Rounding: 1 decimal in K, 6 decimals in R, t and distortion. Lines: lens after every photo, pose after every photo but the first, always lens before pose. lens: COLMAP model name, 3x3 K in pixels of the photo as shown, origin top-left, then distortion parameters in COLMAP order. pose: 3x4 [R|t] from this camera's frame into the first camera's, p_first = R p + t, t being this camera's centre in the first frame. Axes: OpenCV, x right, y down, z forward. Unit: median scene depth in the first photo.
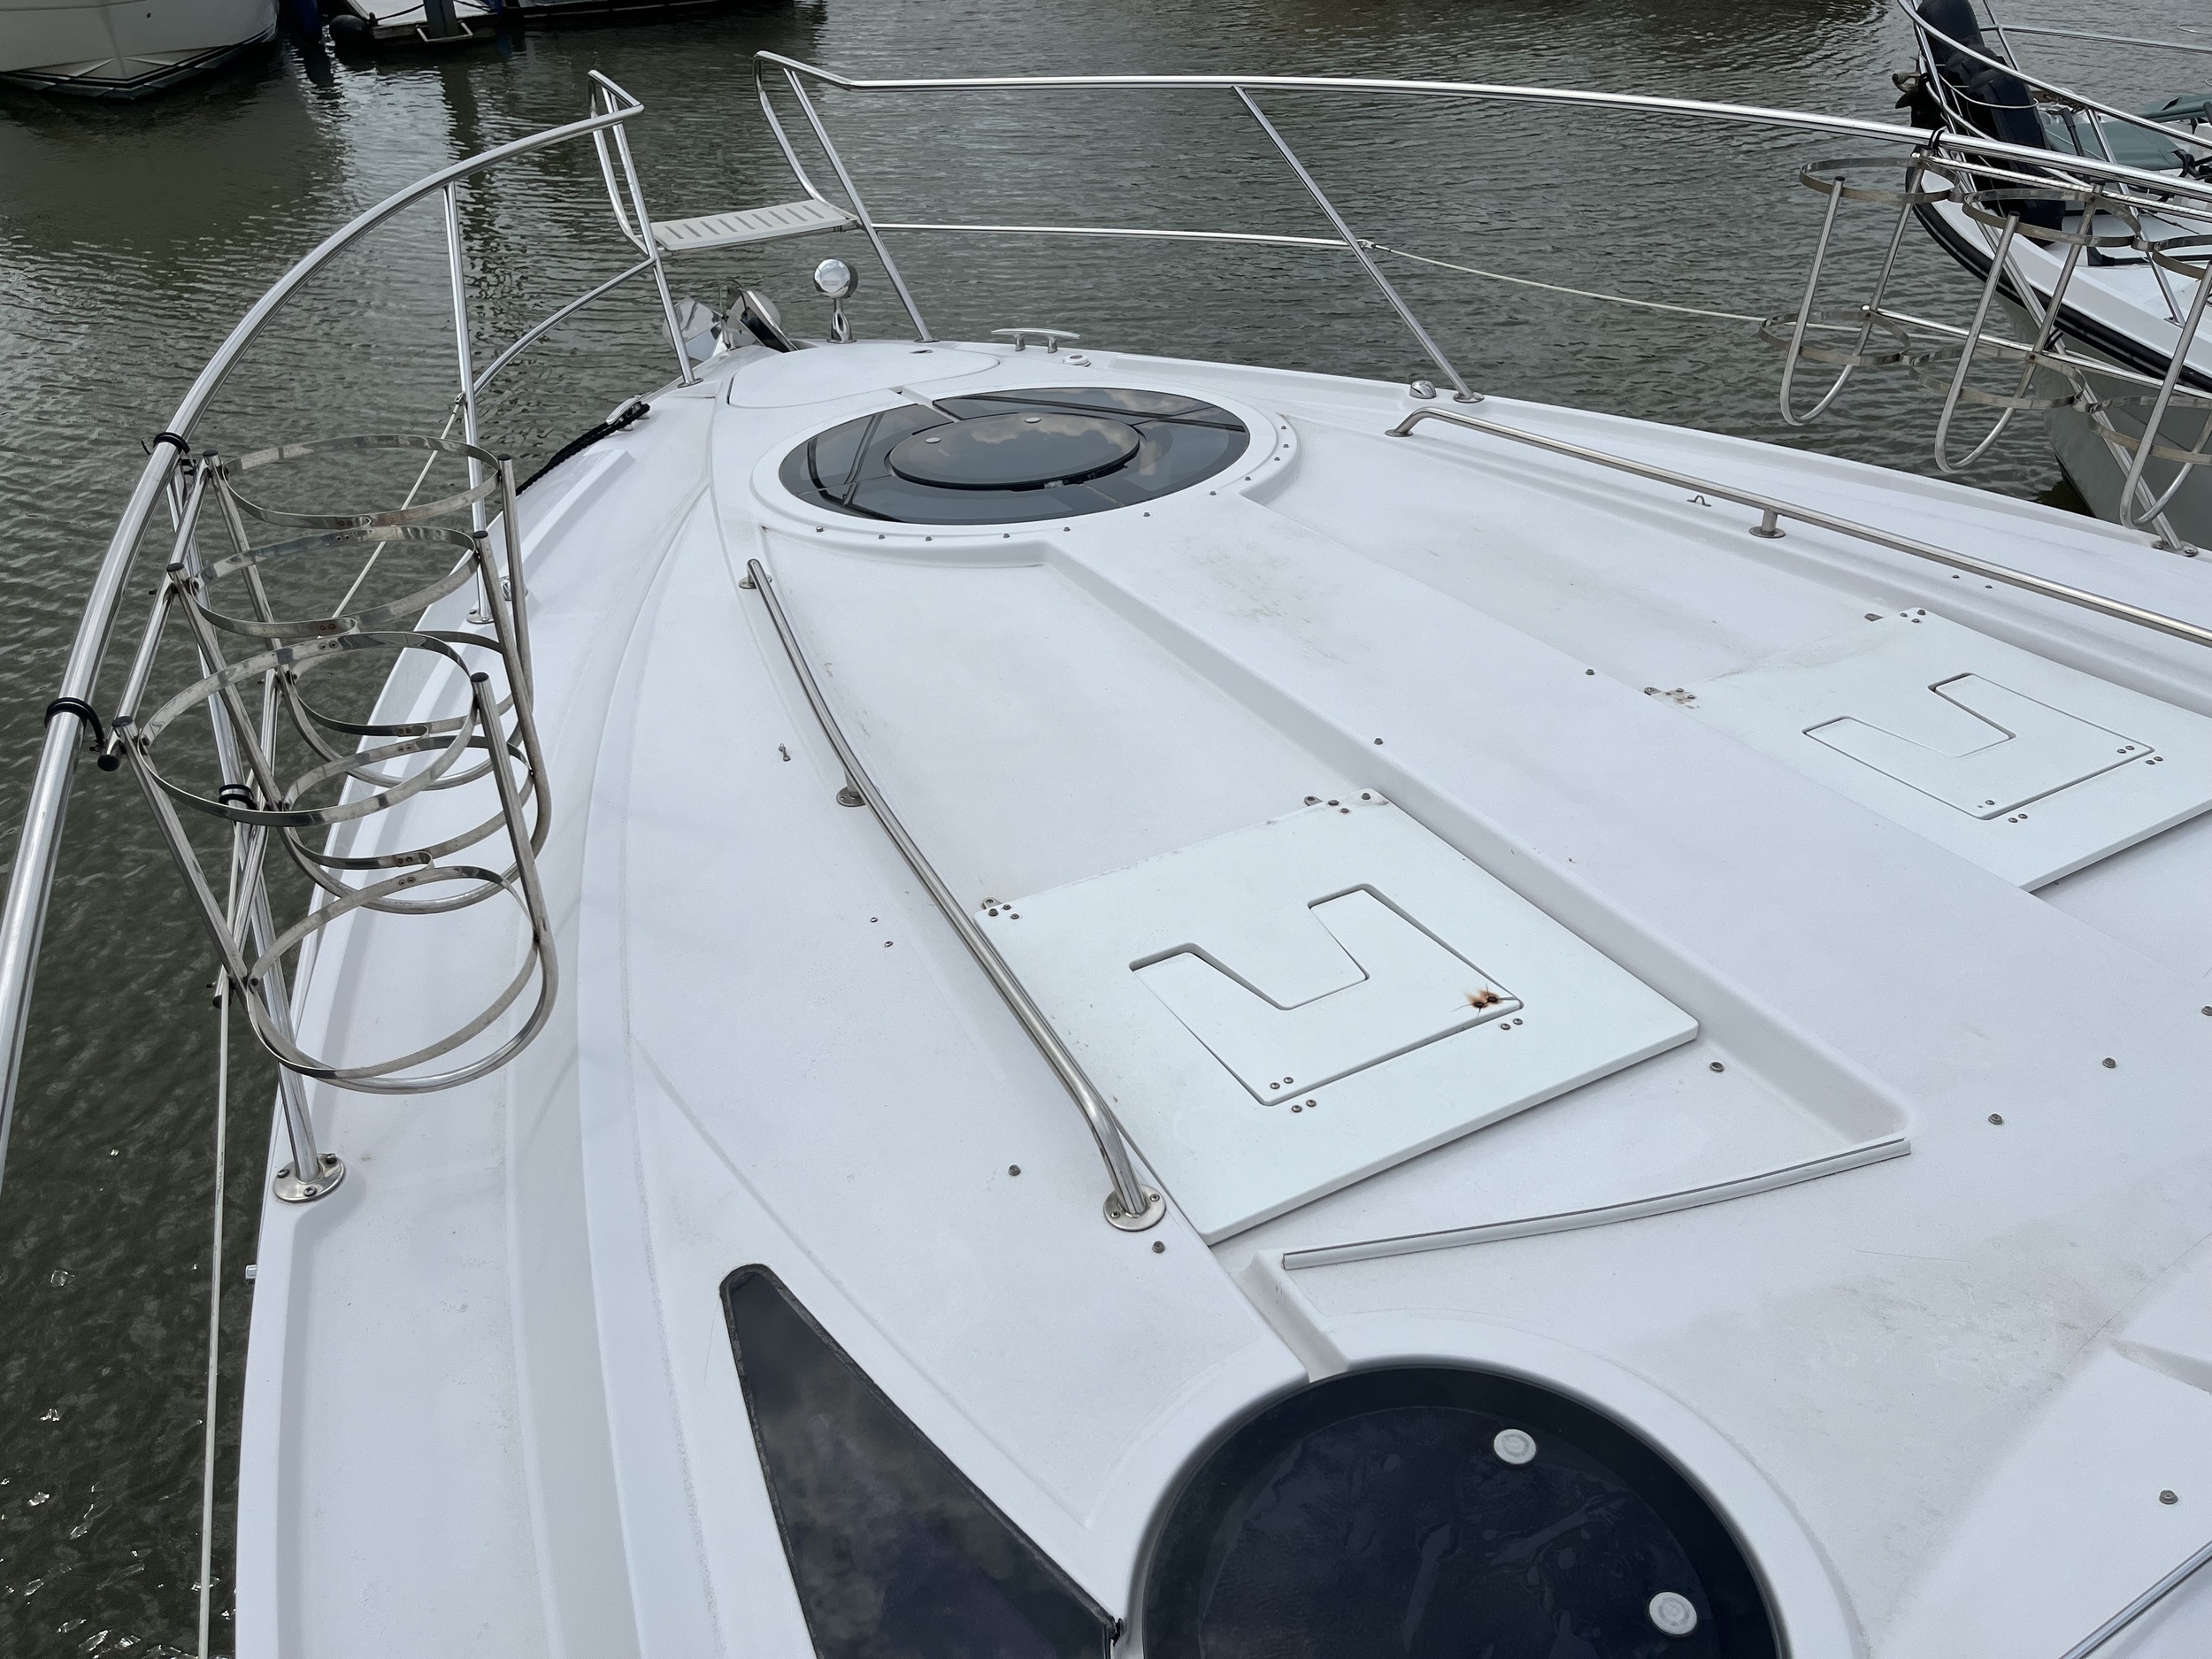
lens RADIAL K [[1672.0, 0, 1106.0], [0, 1672.0, 829.5], [0, 0, 1]] dist [0.042285, -0.049007]
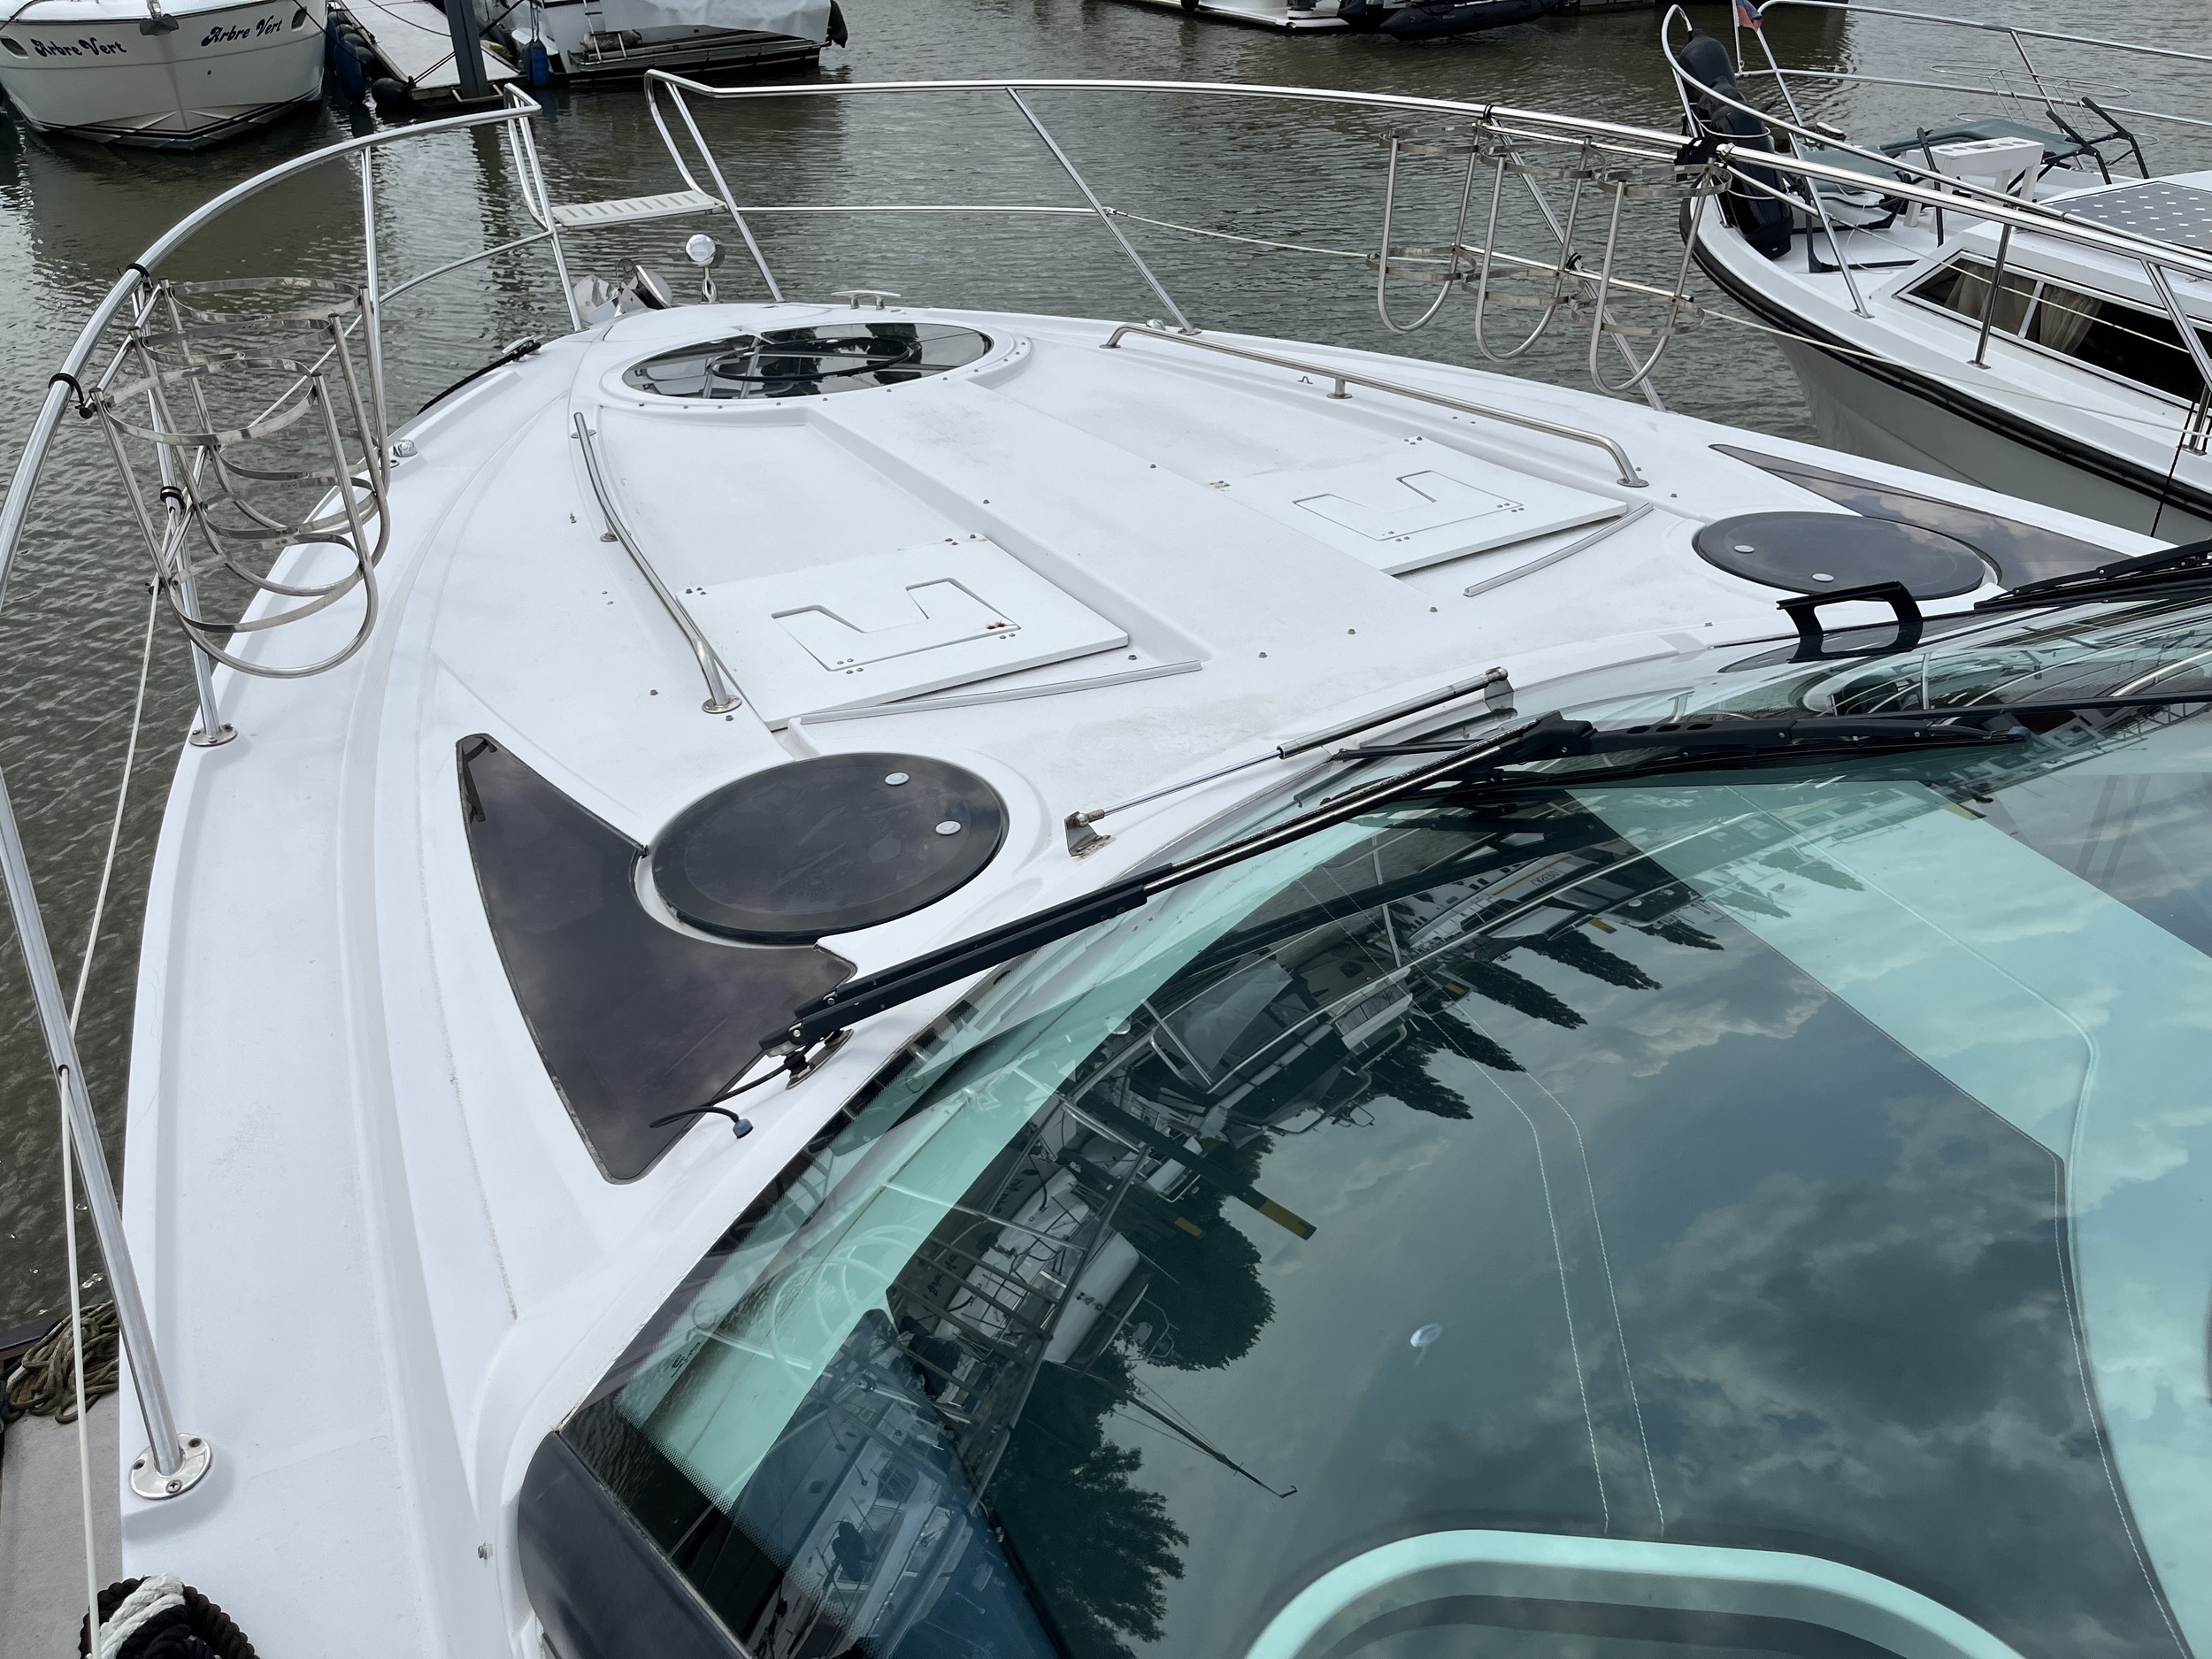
lens RADIAL K [[1754.7, 0, 1141.9], [0, 1754.7, 873.5], [0, 0, 1]] dist [0.043468, -0.060691]
pose [[0.999990, 0.002157, -0.003983, 0.259238], [-0.002318, 0.999165, -0.040794, 0.277065], [0.003891, 0.040802, 0.999160, -0.406621]]
